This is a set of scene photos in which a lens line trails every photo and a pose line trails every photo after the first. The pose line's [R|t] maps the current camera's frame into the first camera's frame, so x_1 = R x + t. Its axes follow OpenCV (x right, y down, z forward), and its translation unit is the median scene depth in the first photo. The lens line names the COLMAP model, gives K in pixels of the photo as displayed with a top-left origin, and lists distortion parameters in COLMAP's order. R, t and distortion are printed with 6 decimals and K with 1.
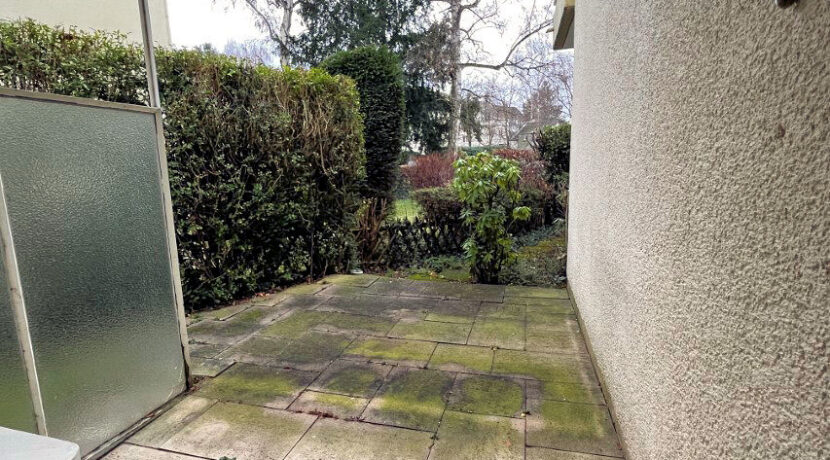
lens RADIAL K [[412.6, 0, 415.0], [0, 412.6, 230.0], [0, 0, 1]] dist [-0.000630, -0.000091]
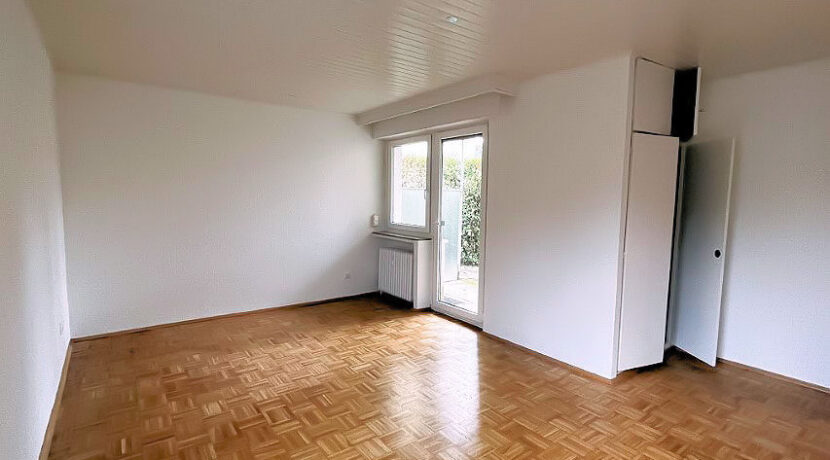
lens RADIAL K [[412.6, 0, 415.0], [0, 412.6, 230.0], [0, 0, 1]] dist [-0.000630, -0.000091]
pose [[0.787698, 0.099393, -0.607991, 0.694675], [-0.138441, 0.990216, -0.017481, 0.077741], [0.600306, 0.097941, 0.793751, -1.124669]]
